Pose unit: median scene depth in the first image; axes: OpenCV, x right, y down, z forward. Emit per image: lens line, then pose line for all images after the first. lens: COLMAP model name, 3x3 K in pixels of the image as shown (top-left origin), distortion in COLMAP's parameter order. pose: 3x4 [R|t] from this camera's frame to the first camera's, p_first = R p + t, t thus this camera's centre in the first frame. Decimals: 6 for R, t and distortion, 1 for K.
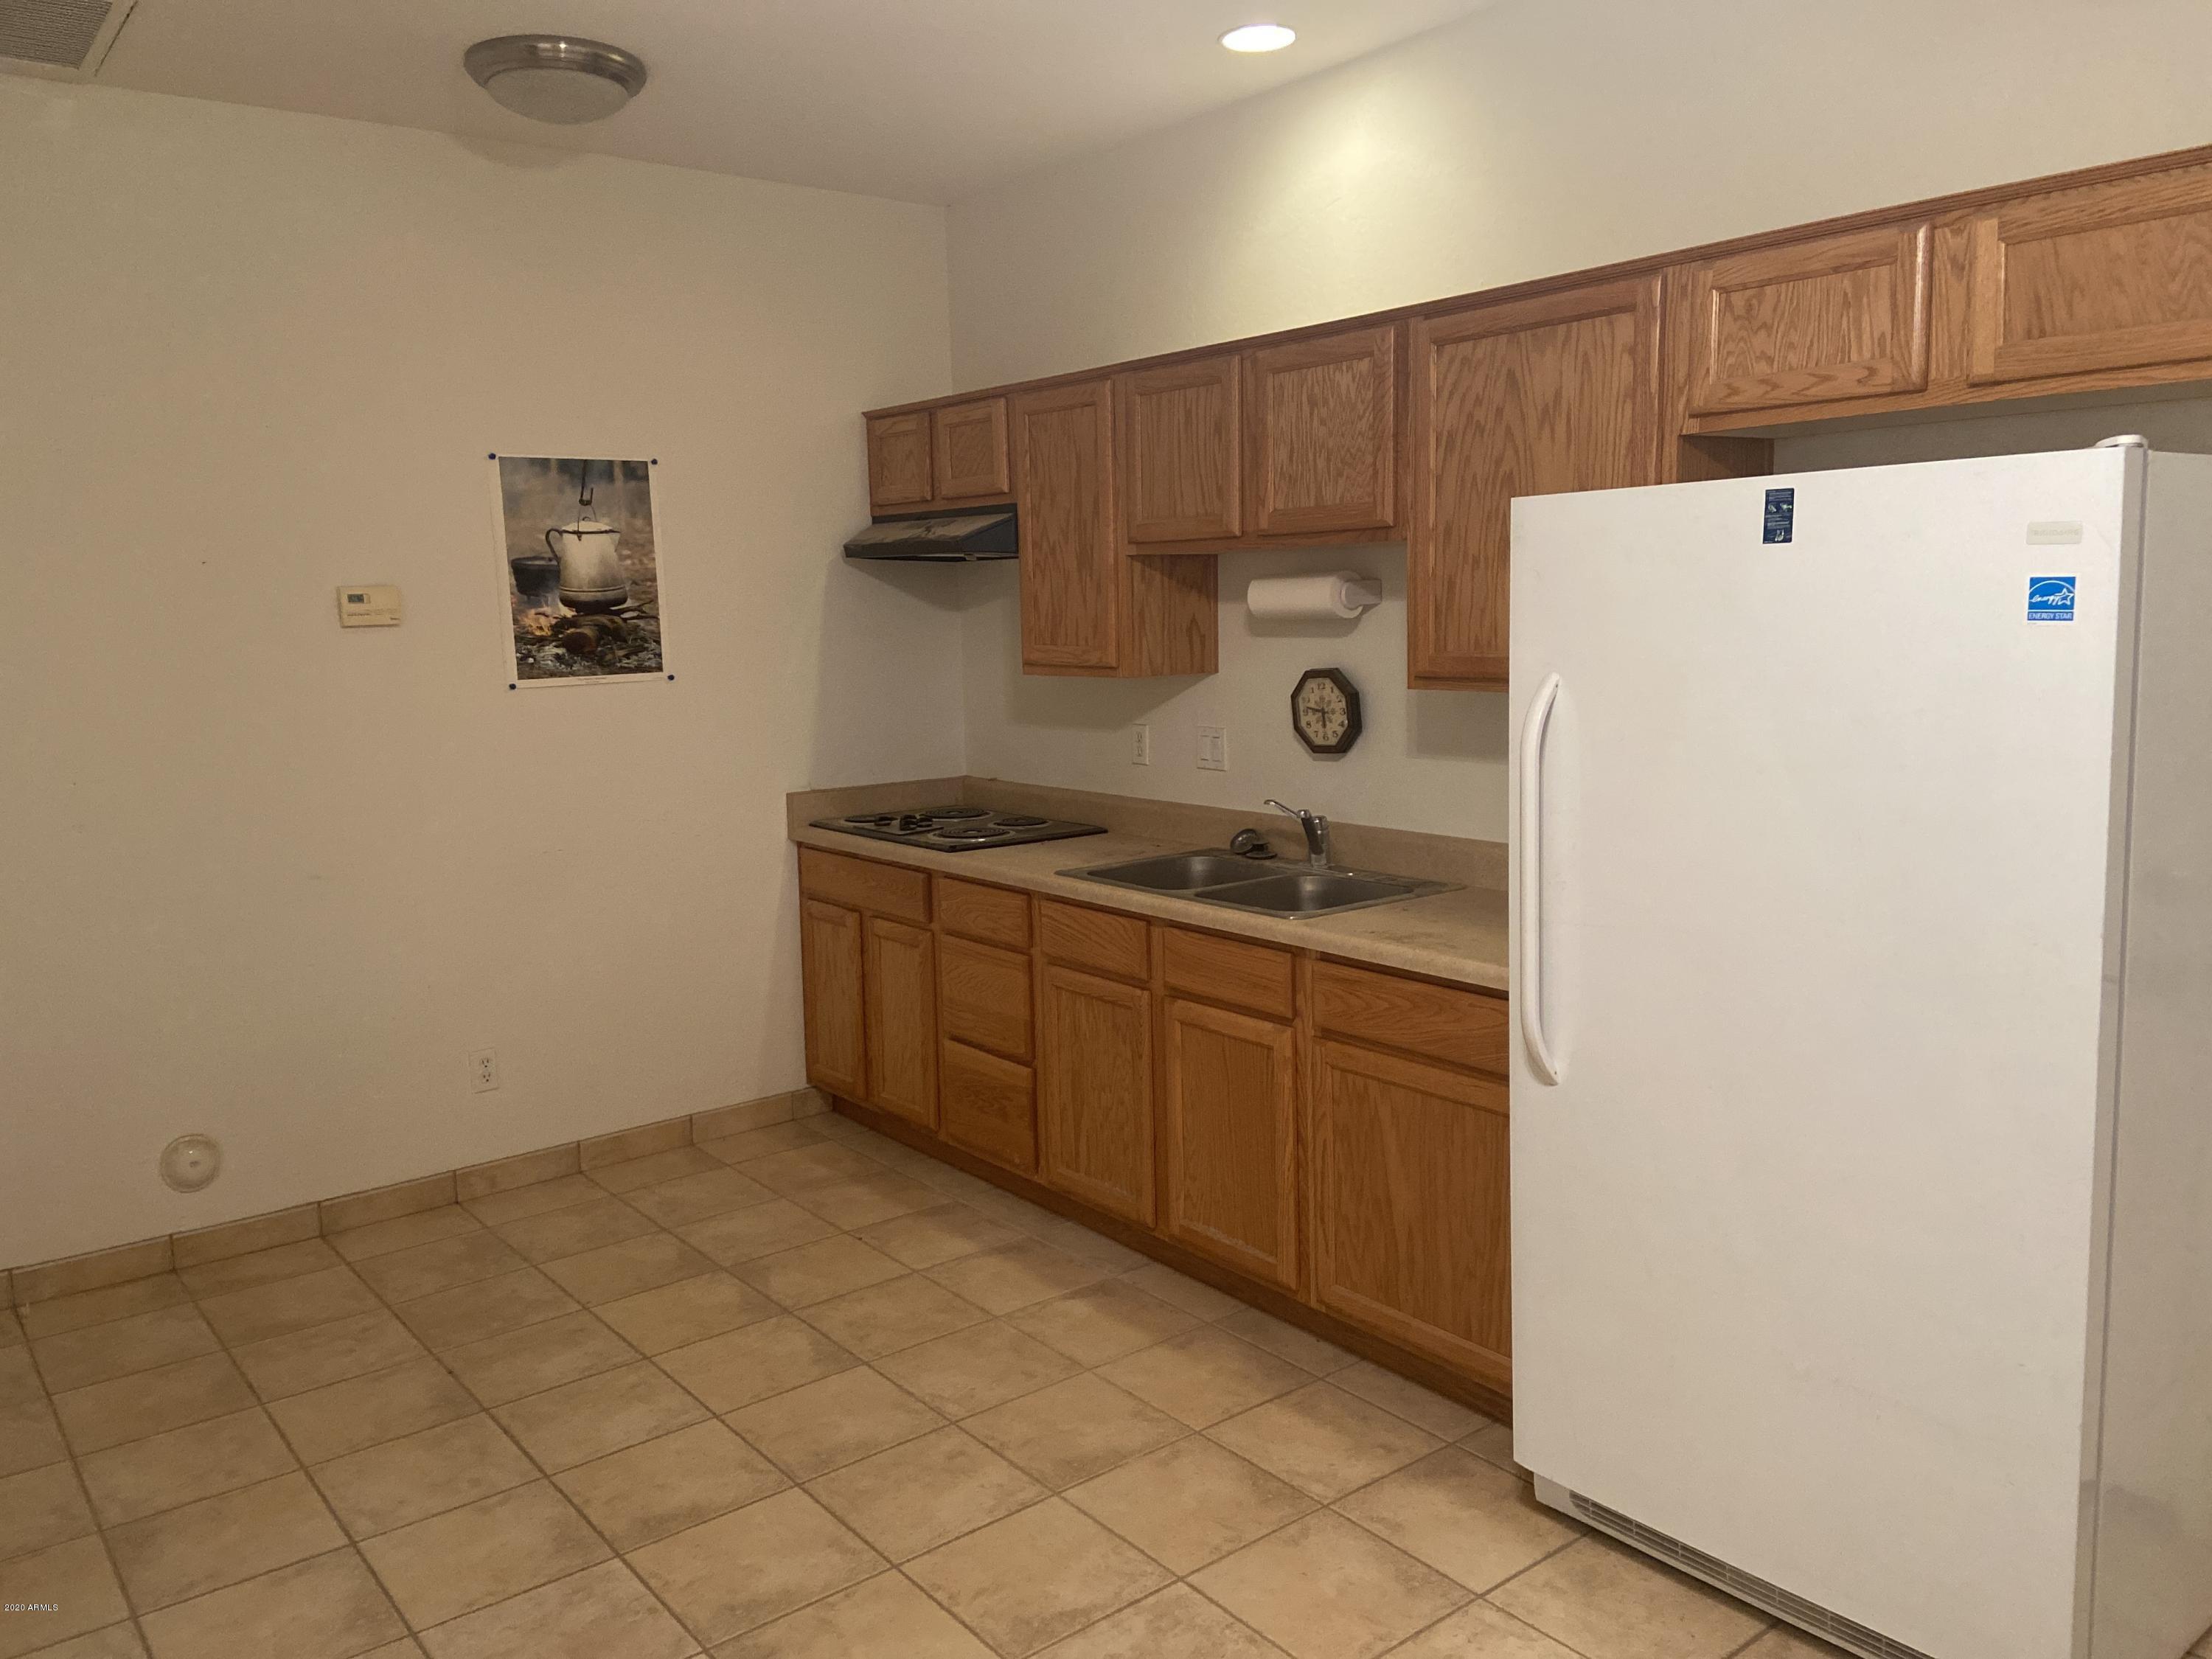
lens RADIAL K [[1664.9, 0, 1112.1], [0, 1664.9, 835.7], [0, 0, 1]] dist [0.094111, -0.108643]
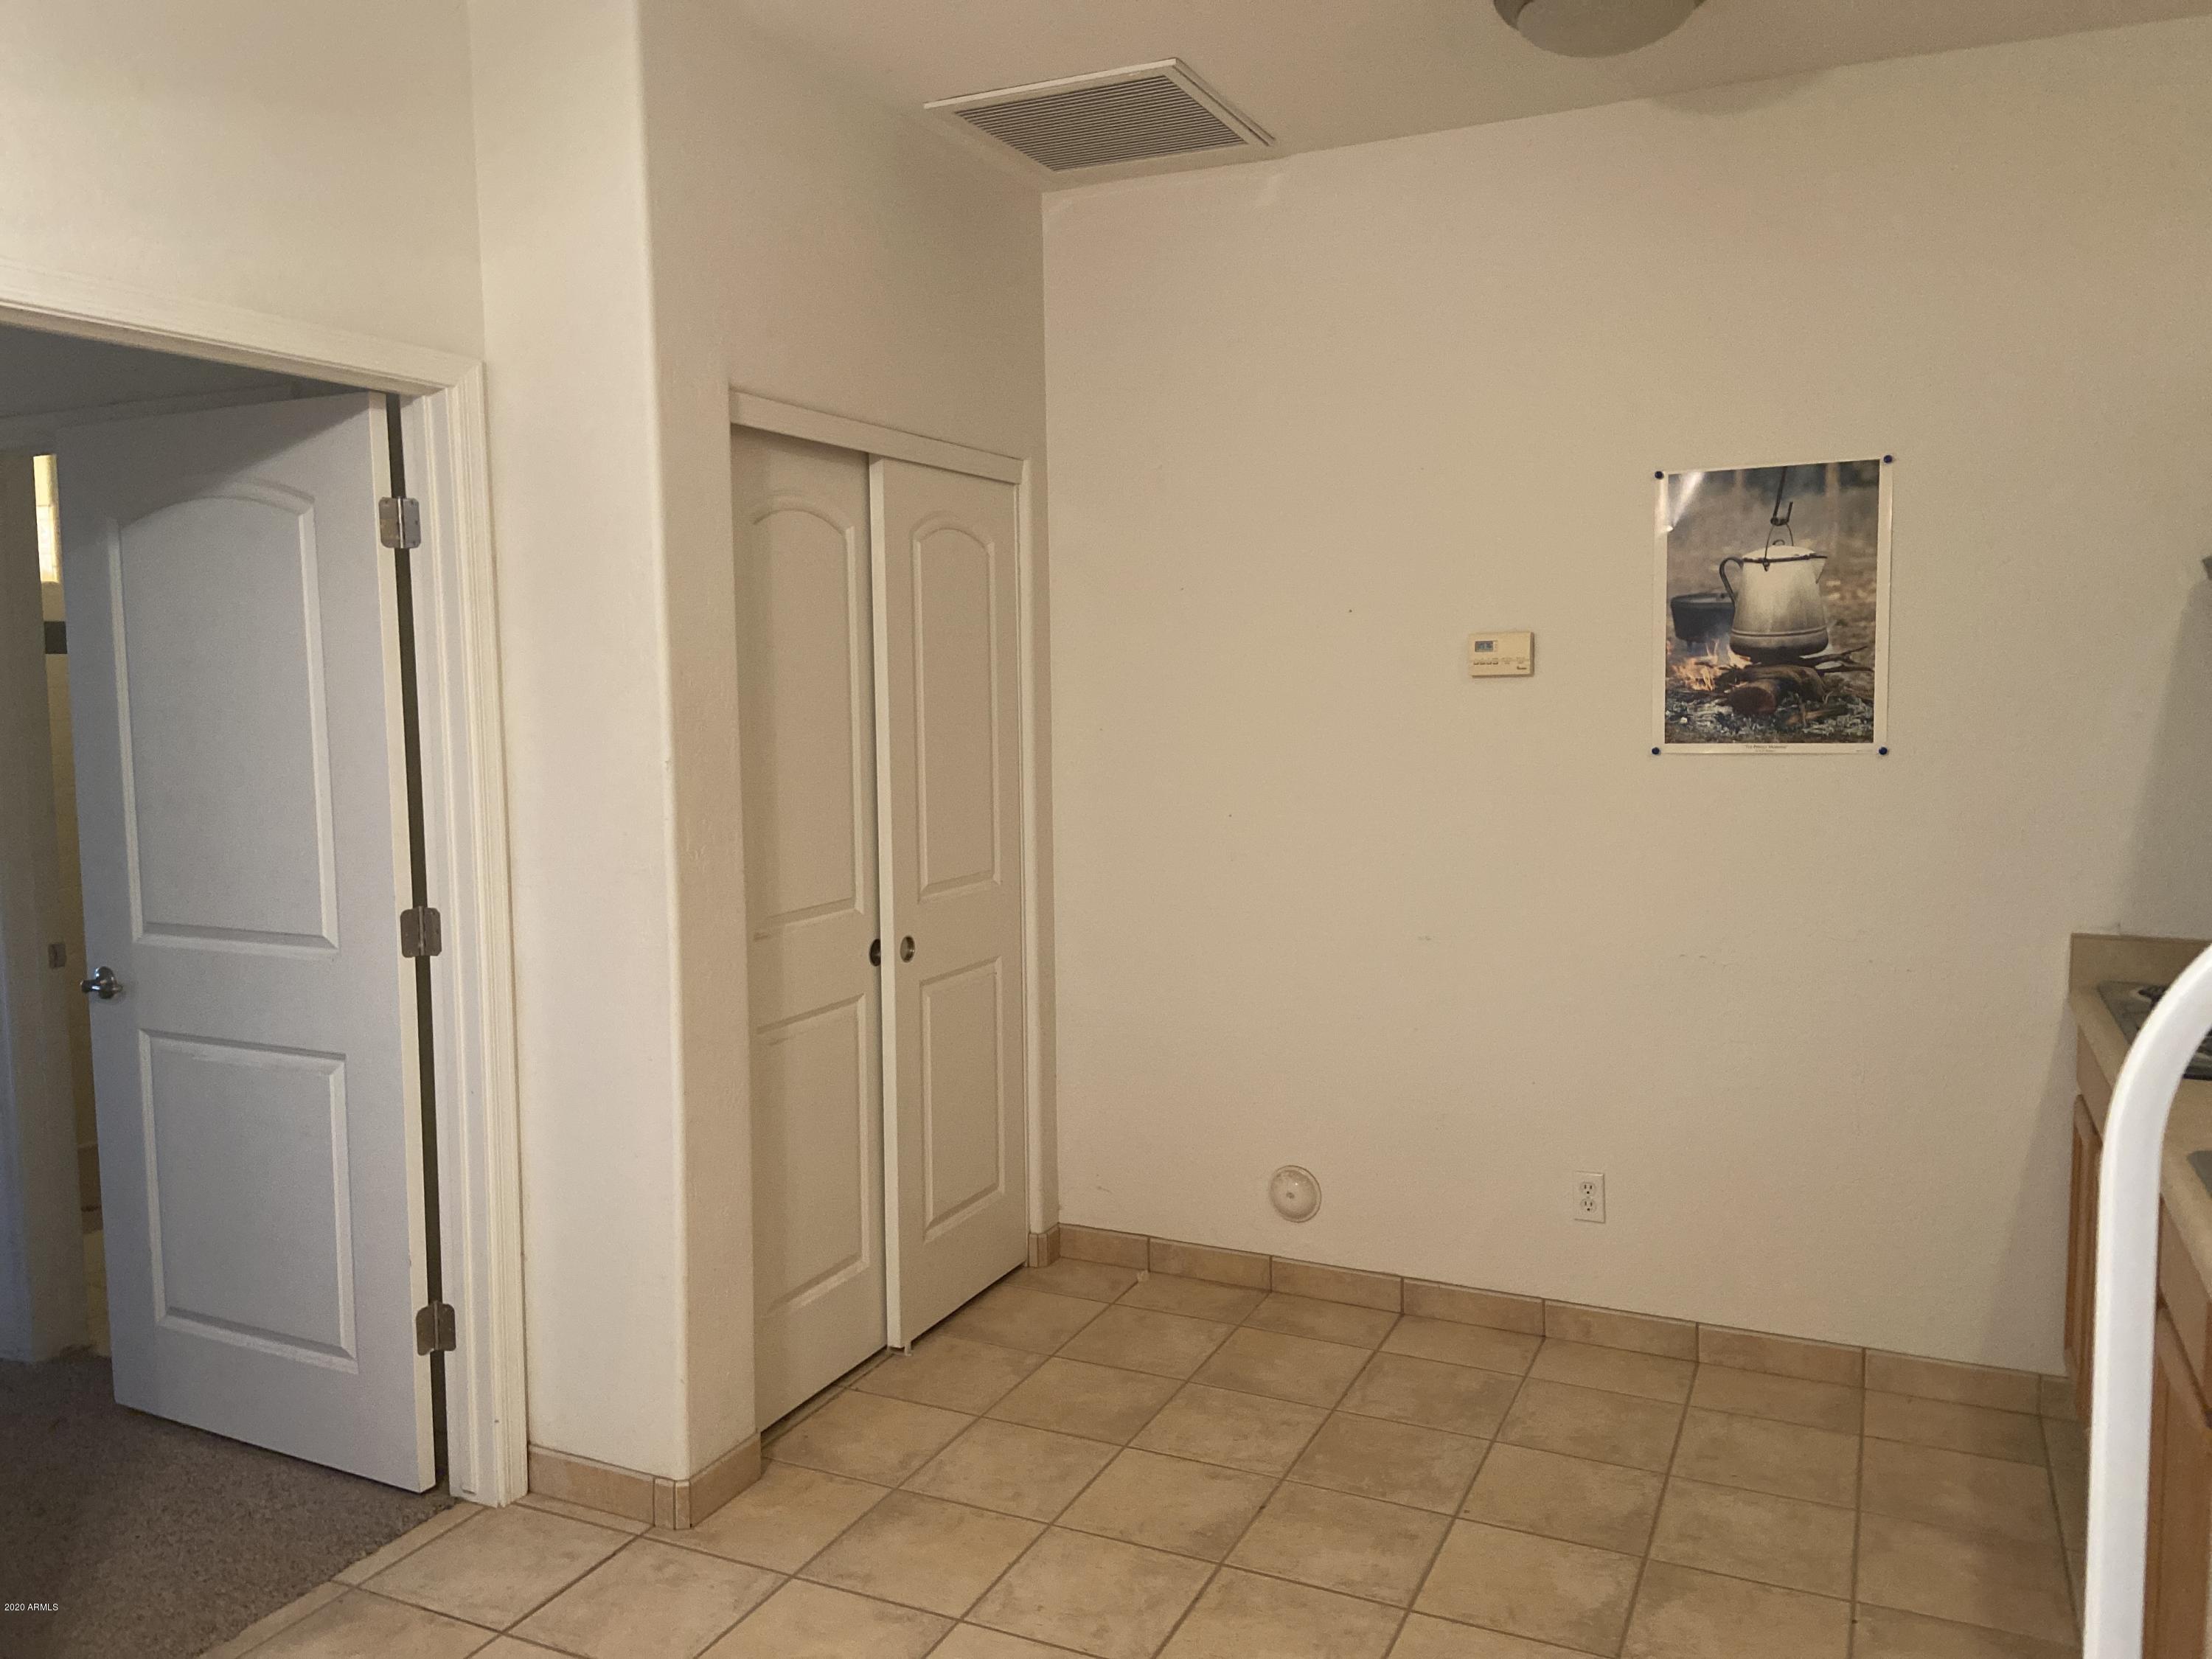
lens RADIAL K [[1664.9, 0, 1104.0], [0, 1664.9, 816.7], [0, 0, 1]] dist [0.094111, -0.108643]
pose [[0.436190, 0.099835, -0.894299, 0.263298], [-0.127005, 0.990708, 0.048652, -0.061428], [0.890847, 0.092359, 0.444817, 0.388821]]
